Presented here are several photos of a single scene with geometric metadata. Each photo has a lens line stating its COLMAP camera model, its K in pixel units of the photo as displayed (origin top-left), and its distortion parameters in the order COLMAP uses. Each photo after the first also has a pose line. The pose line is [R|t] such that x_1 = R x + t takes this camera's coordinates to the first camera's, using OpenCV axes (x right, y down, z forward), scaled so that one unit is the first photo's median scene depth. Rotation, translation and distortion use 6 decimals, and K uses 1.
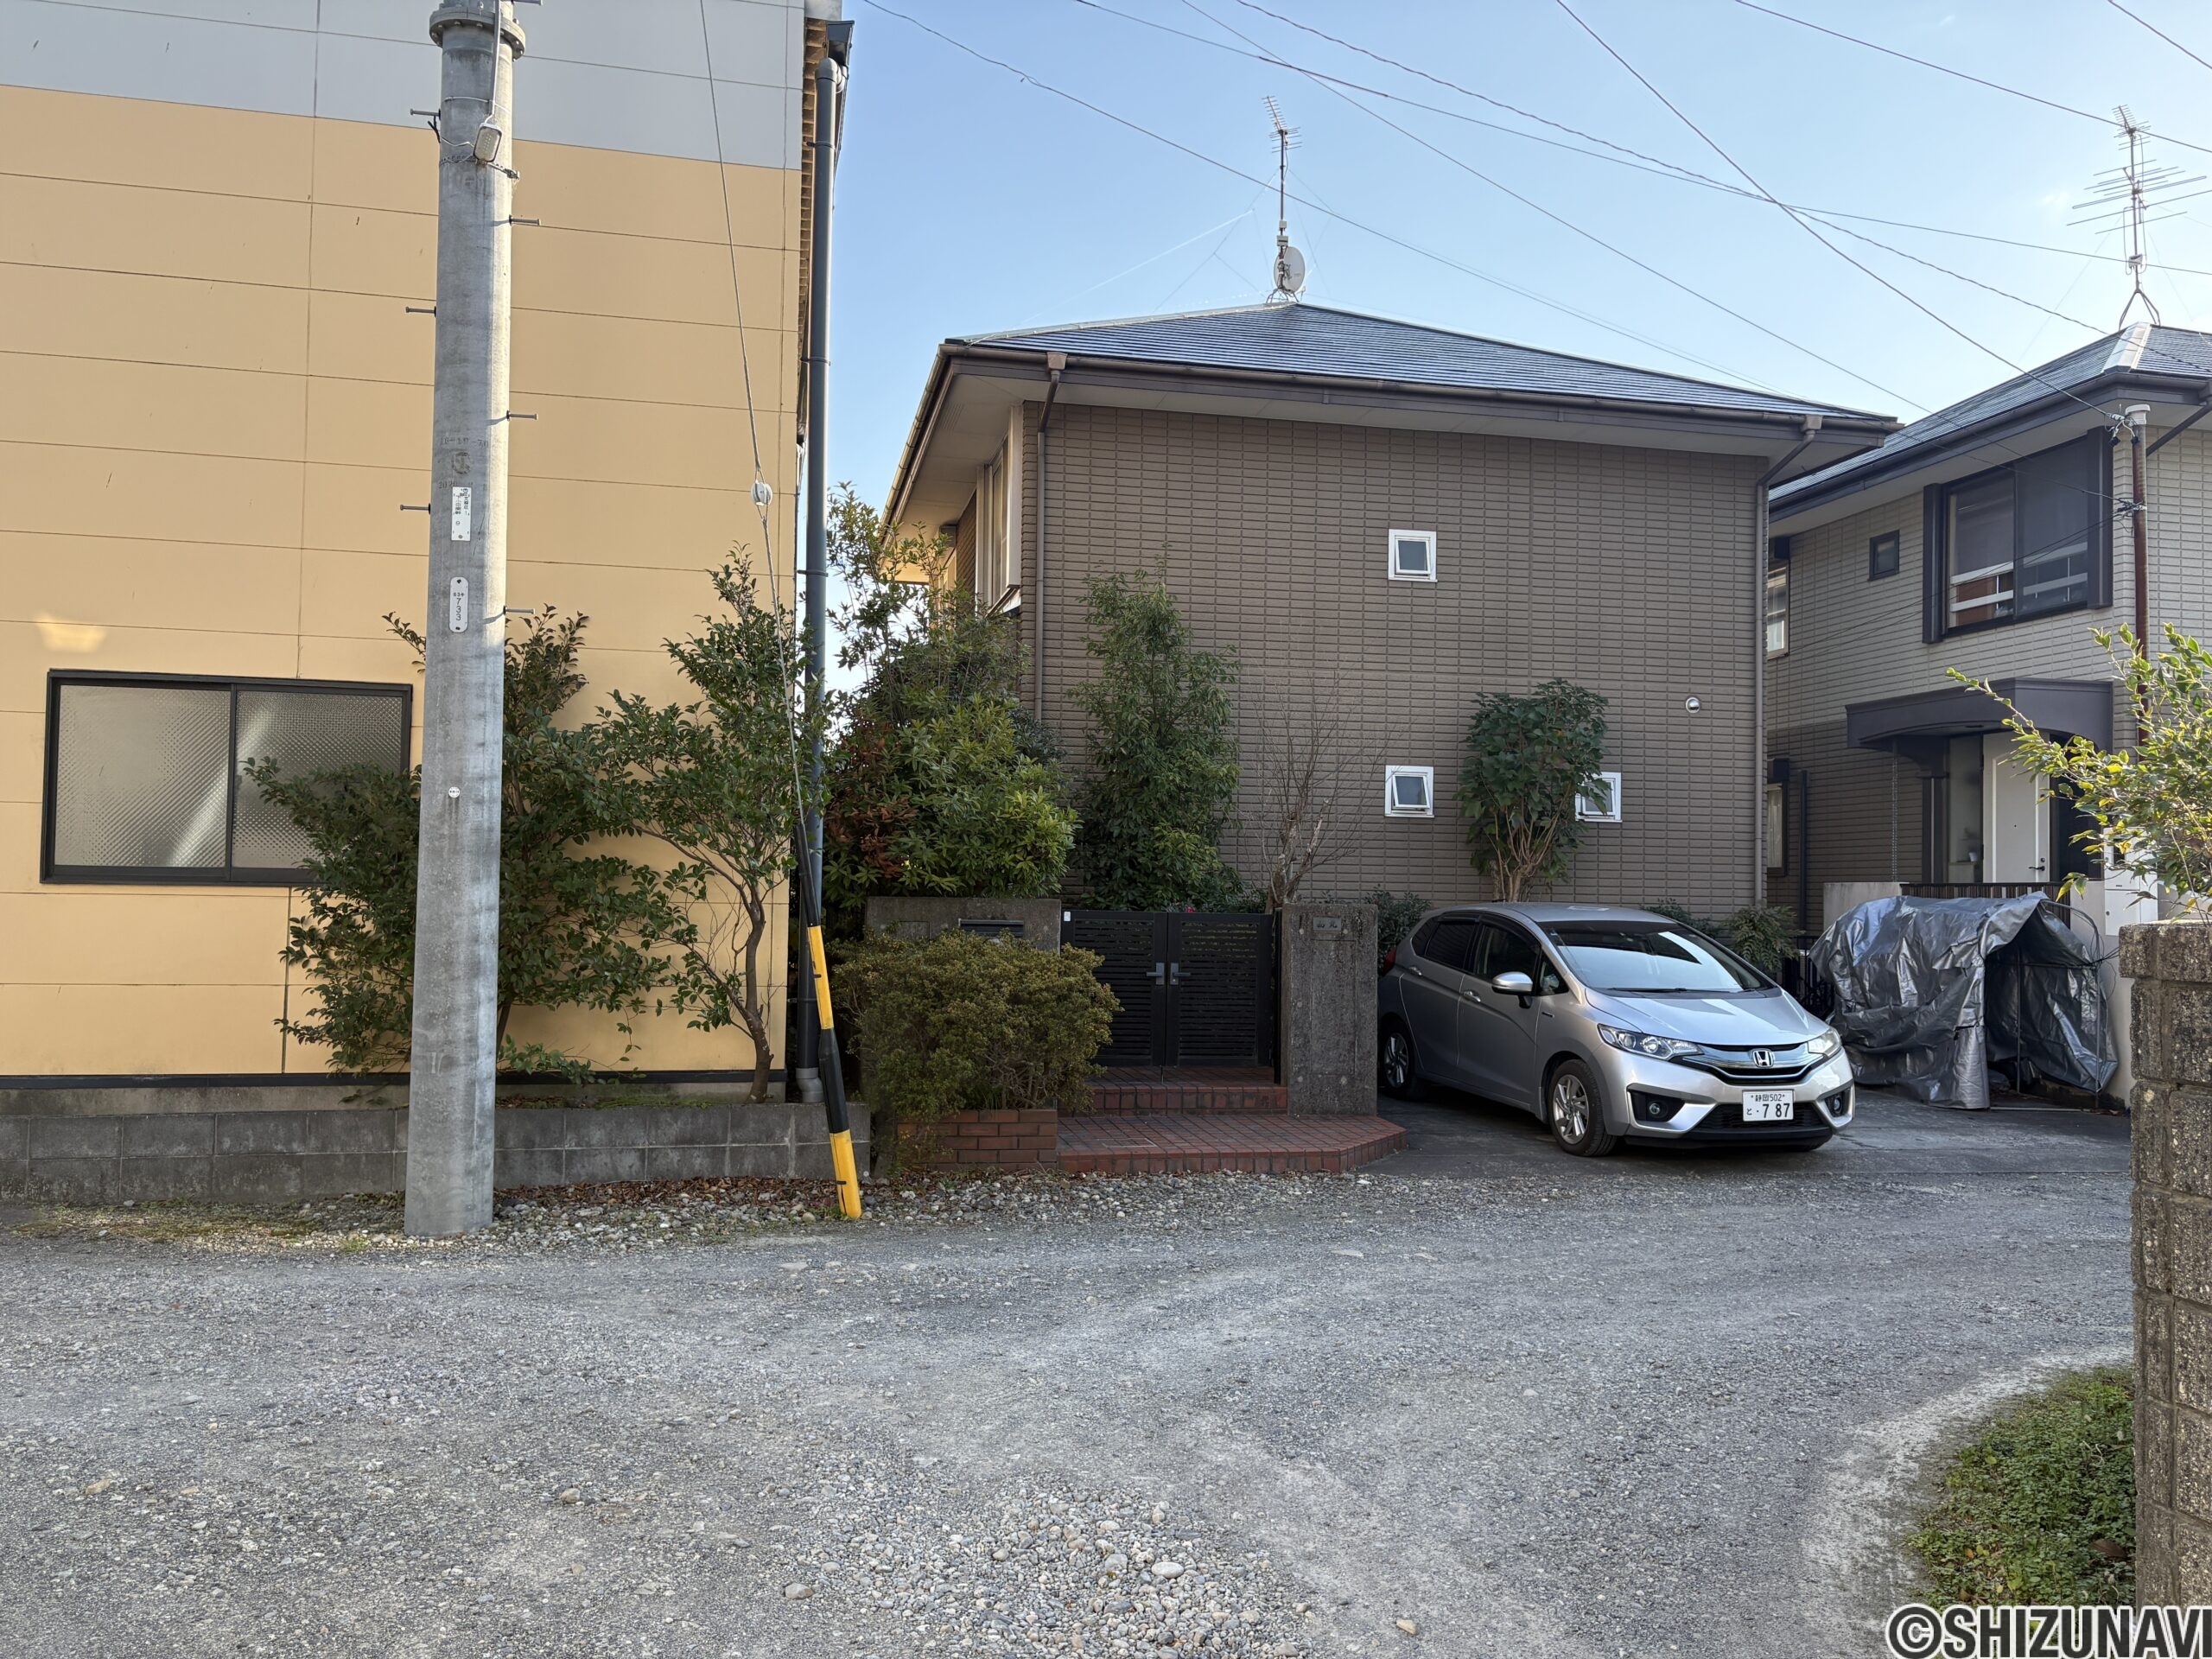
lens RADIAL K [[1671.6, 0, 1105.2], [0, 1671.6, 825.7], [0, 0, 1]] dist [0.053760, -0.063423]
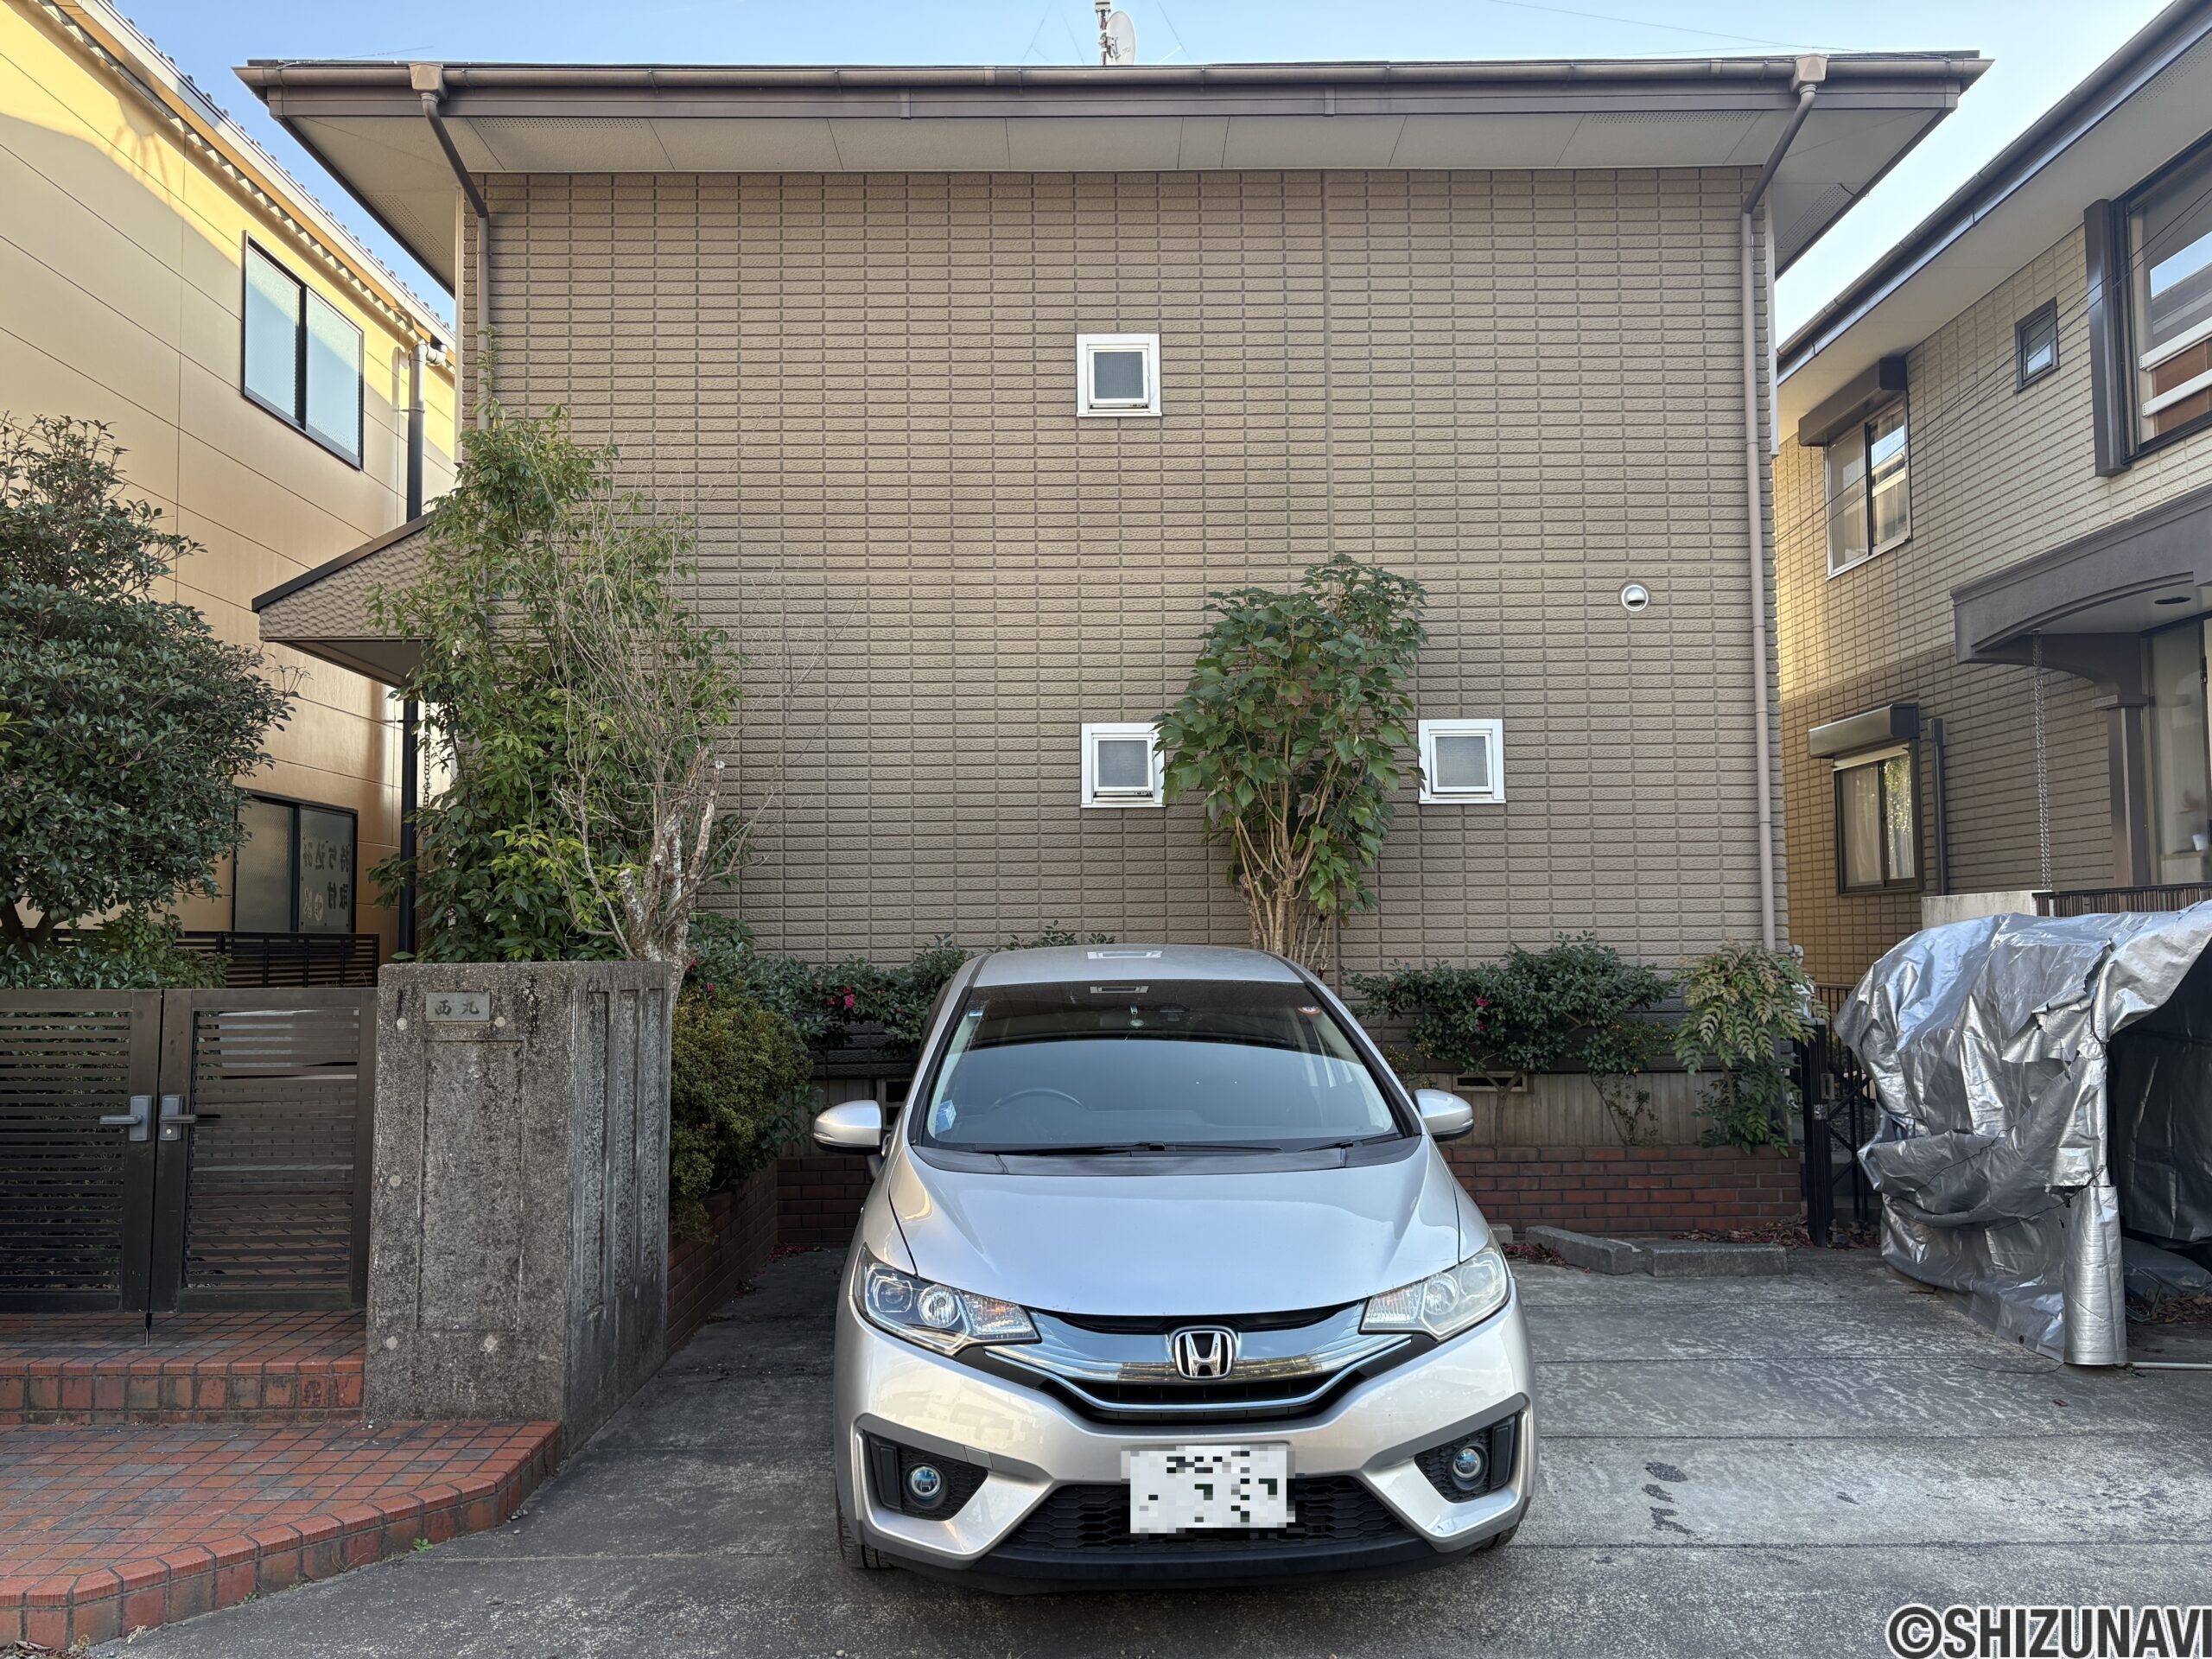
lens RADIAL K [[1671.6, 0, 1106.3], [0, 1671.6, 832.4], [0, 0, 1]] dist [0.053760, -0.063423]
pose [[0.979437, -0.039377, -0.197868, 0.322870], [0.033948, 0.998950, -0.030754, 0.024132], [0.198872, 0.023405, 0.979746, 0.453817]]
